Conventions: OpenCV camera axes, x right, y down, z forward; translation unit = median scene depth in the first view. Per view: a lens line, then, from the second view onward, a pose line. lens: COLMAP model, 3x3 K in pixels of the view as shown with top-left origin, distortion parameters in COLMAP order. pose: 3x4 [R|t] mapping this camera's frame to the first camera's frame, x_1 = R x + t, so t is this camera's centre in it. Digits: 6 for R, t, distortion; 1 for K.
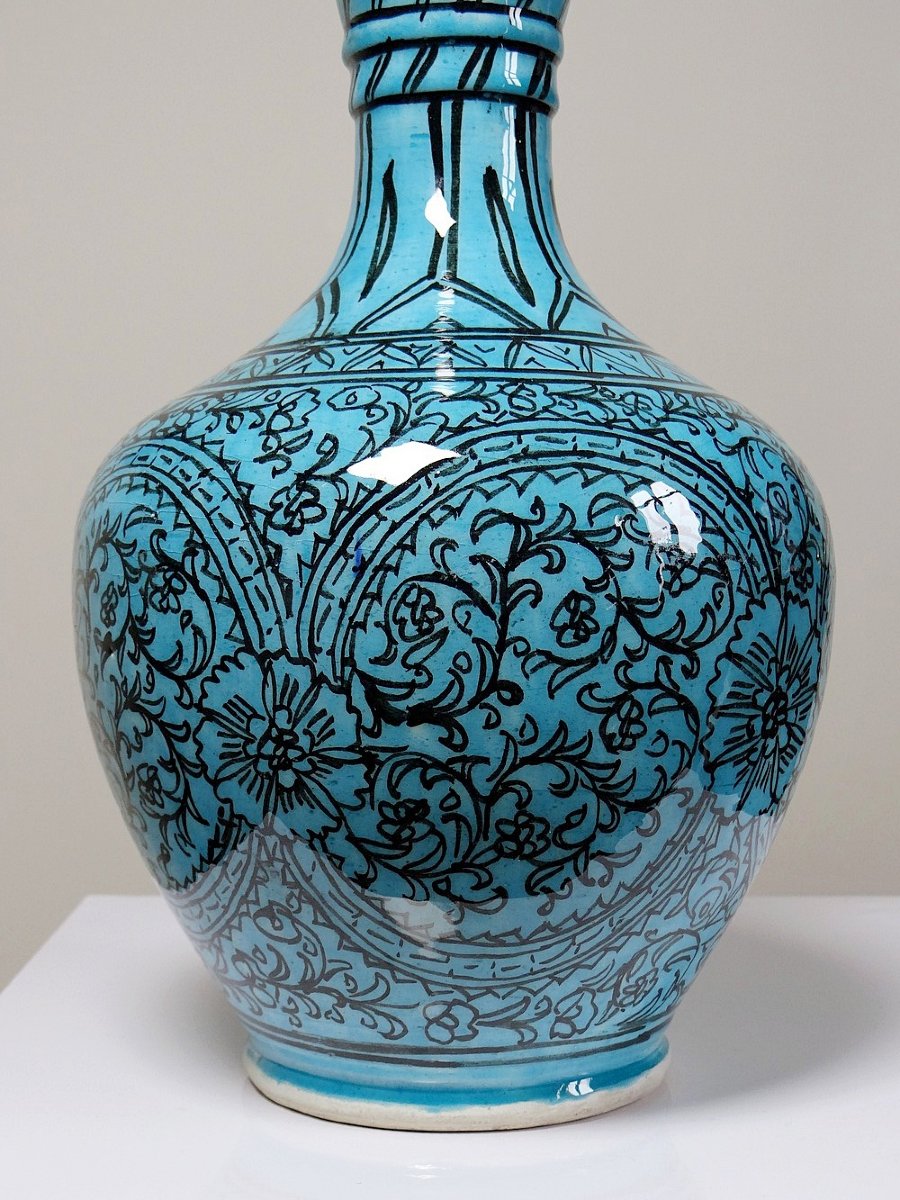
lens RADIAL K [[1775.3, 0, 449.7], [0, 1775.3, 613.0], [0, 0, 1]] dist [-0.015653, 0.000000]
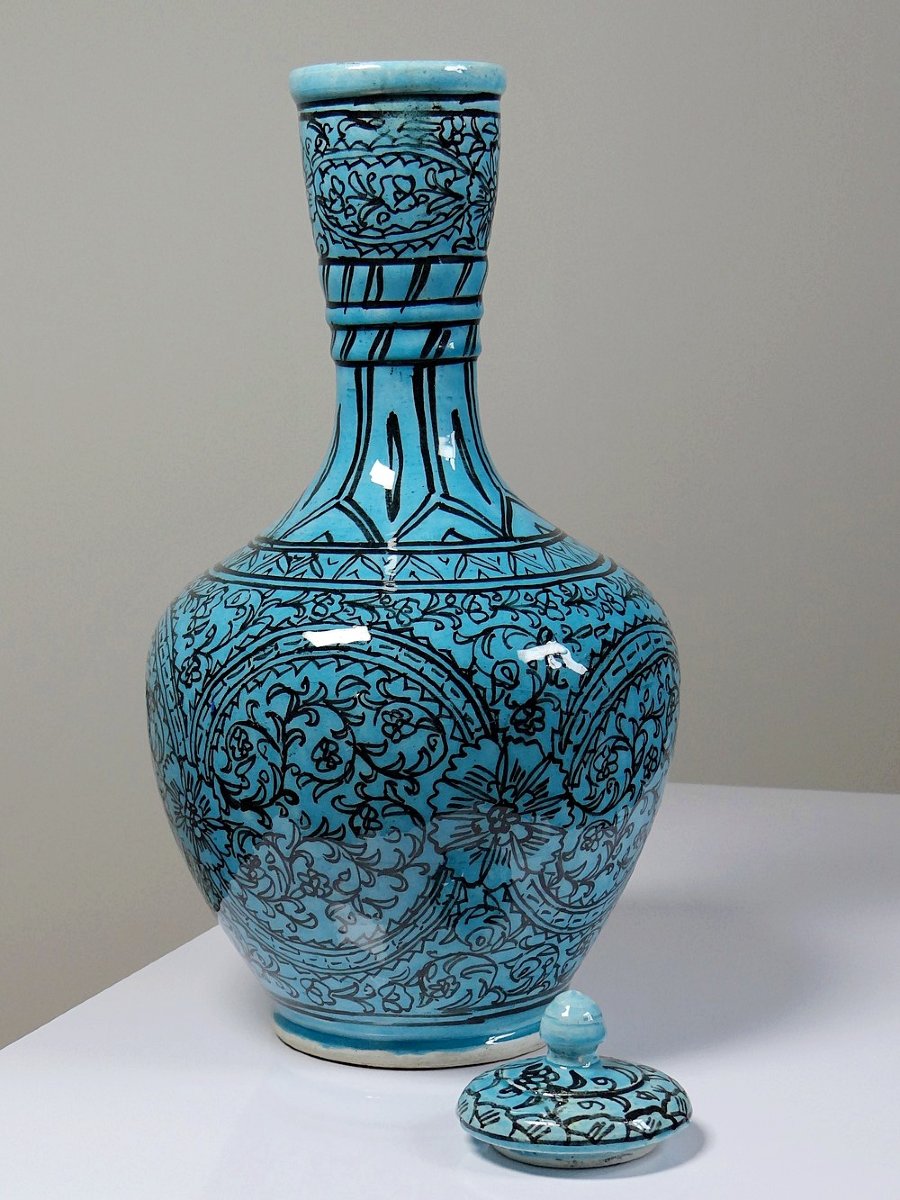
lens RADIAL K [[2412.1, 0, 417.7], [0, 2412.1, 646.2], [0, 0, 1]] dist [-0.033275, 0.000000]
pose [[0.854386, 0.063646, -0.515726, 1.168477], [-0.001136, 0.992697, 0.120626, -0.331336], [0.519637, -0.102476, 0.848219, -0.728124]]
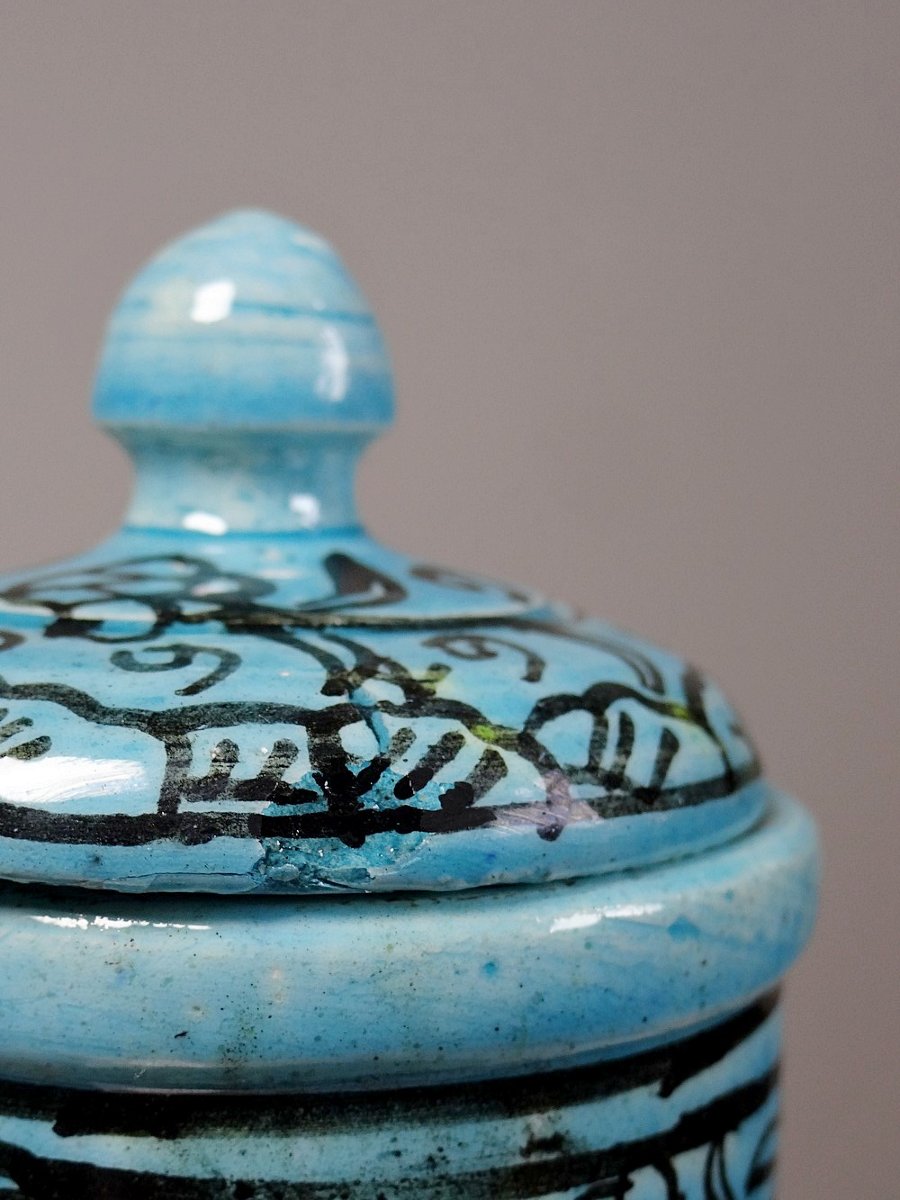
lens RADIAL K [[2057.9, 0, 323.5], [0, 2057.9, 609.6], [0, 0, 1]] dist [-0.006540, 0.000000]
pose [[0.900159, 0.011419, -0.435411, 0.177465], [-0.009766, 0.999934, 0.006034, -0.623813], [0.435451, -0.001179, 0.900212, 0.812632]]
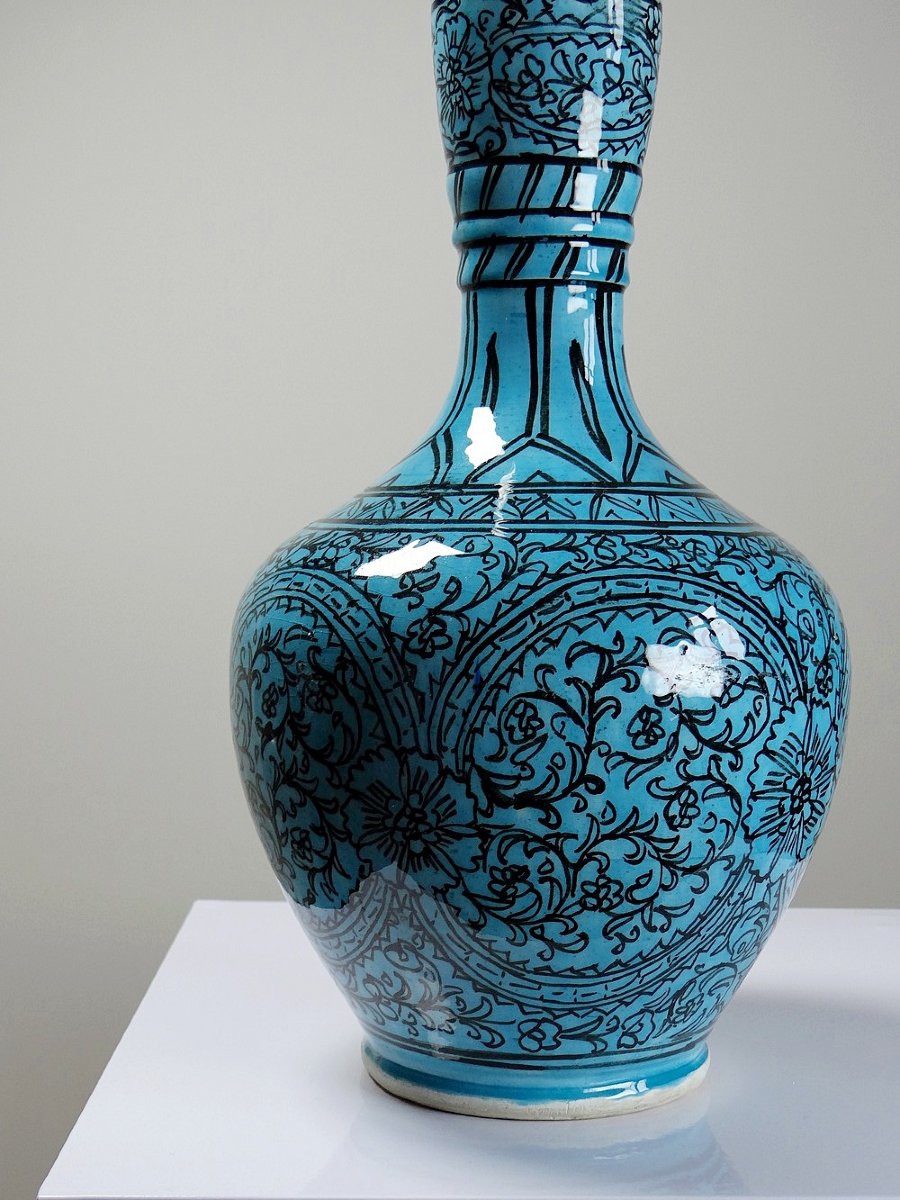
lens RADIAL K [[1775.3, 0, 443.7], [0, 1775.3, 617.3], [0, 0, 1]] dist [-0.015653, 0.000000]
pose [[0.999882, 0.010826, -0.010885, -0.058324], [-0.010542, 0.999609, 0.025883, -0.100680], [0.011160, -0.025765, 0.999606, -0.259846]]
